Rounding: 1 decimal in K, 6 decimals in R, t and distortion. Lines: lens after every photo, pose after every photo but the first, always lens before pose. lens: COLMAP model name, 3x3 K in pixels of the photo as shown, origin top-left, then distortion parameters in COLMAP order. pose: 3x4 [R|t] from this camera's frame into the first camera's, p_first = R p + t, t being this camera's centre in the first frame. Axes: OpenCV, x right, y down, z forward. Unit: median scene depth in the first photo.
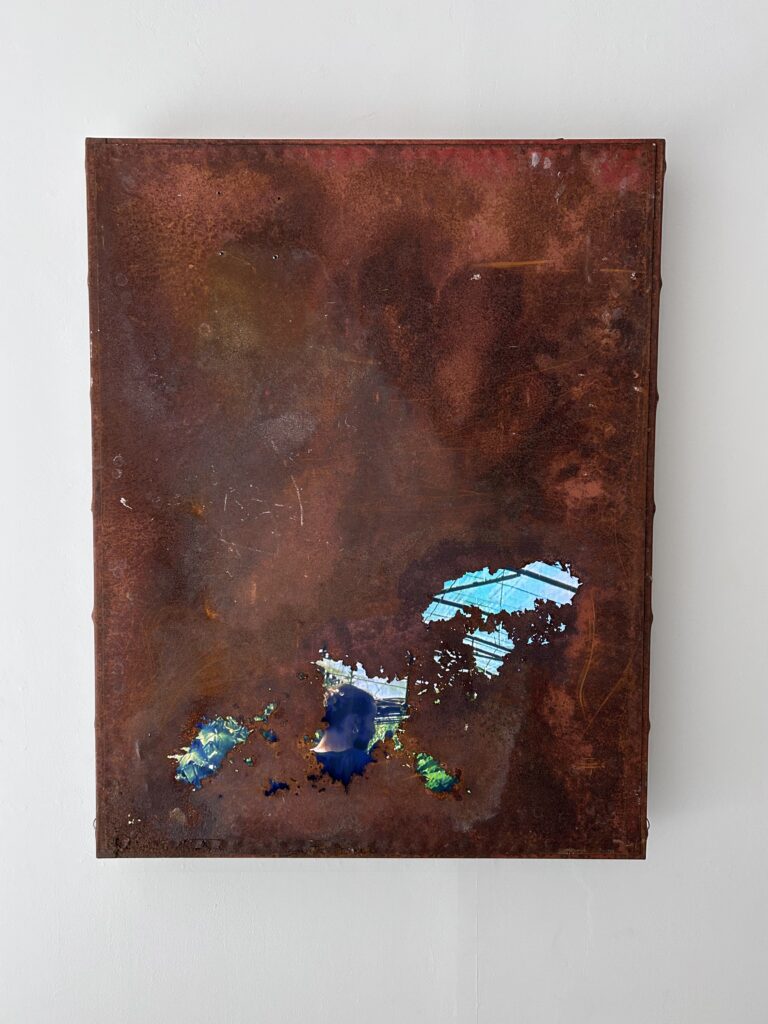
lens RADIAL K [[781.1, 0, 383.9], [0, 781.1, 506.0], [0, 0, 1]] dist [0.028518, -0.013178]
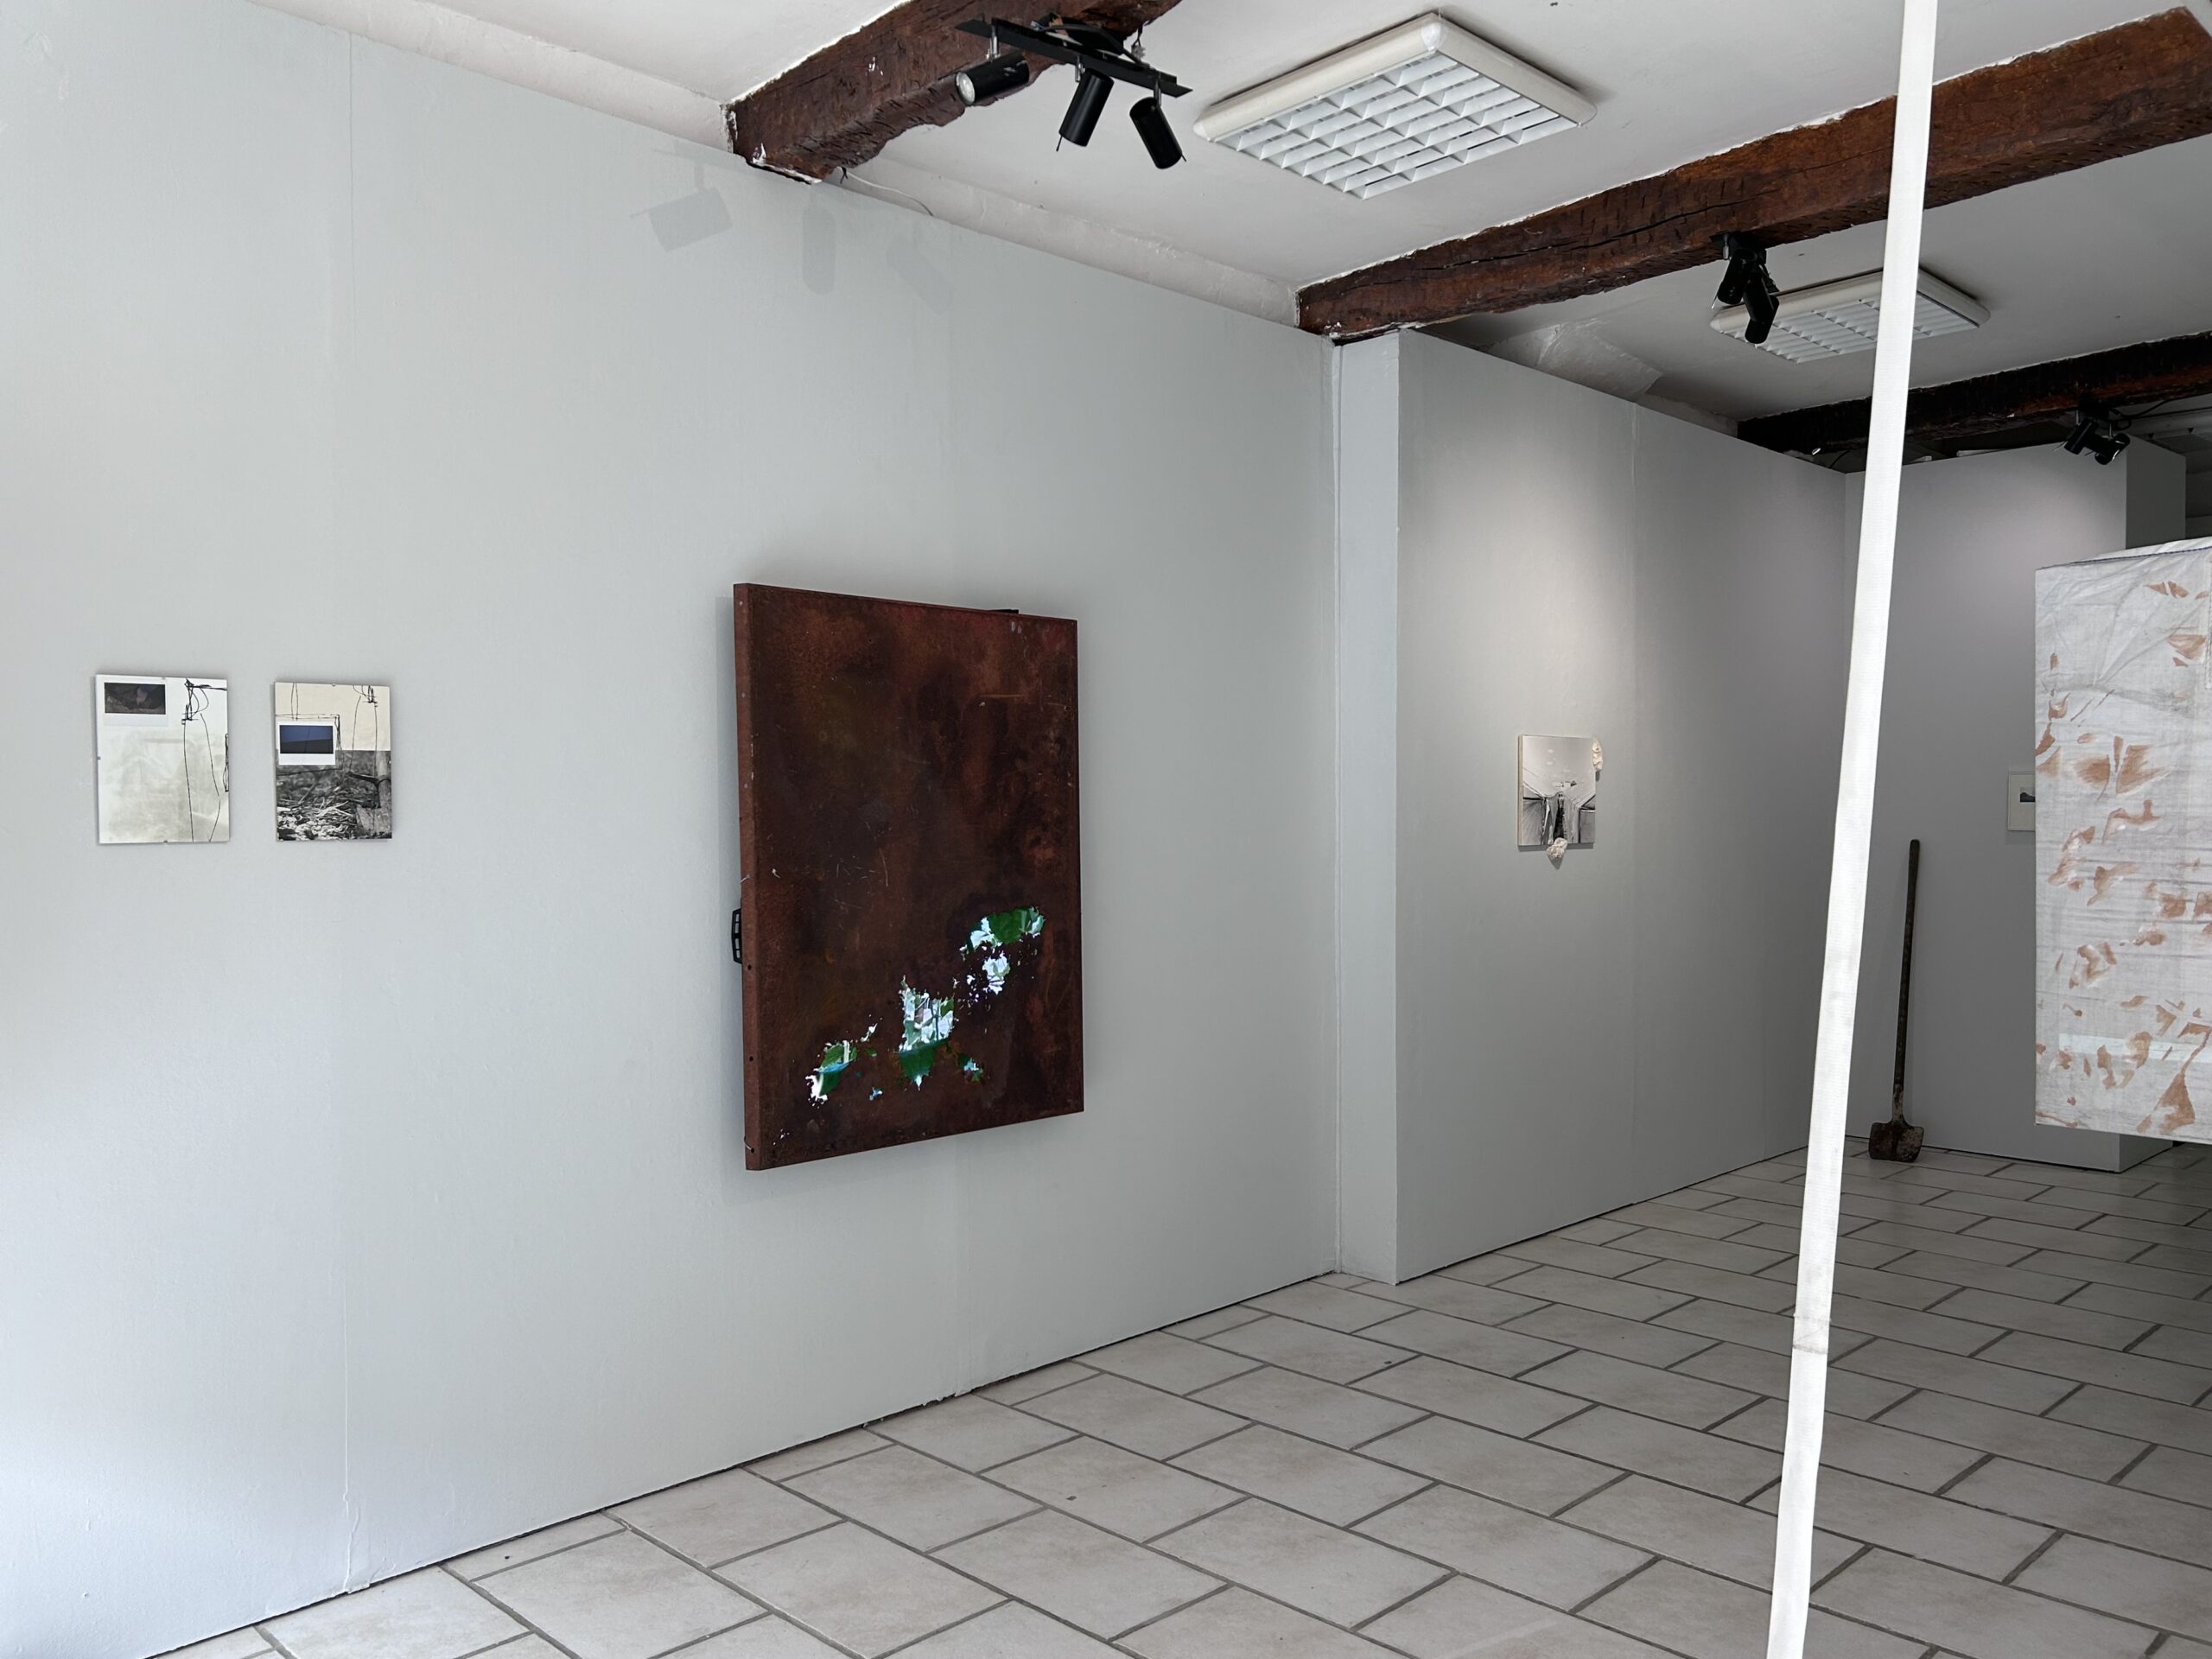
lens RADIAL K [[1687.4, 0, 1085.6], [0, 1687.4, 832.1], [0, 0, 1]] dist [0.028518, -0.013178]
pose [[0.705743, -0.014499, 0.708319, -1.875946], [0.058798, 0.997540, -0.038166, 0.061966], [-0.706023, 0.068583, 0.704860, -1.230379]]
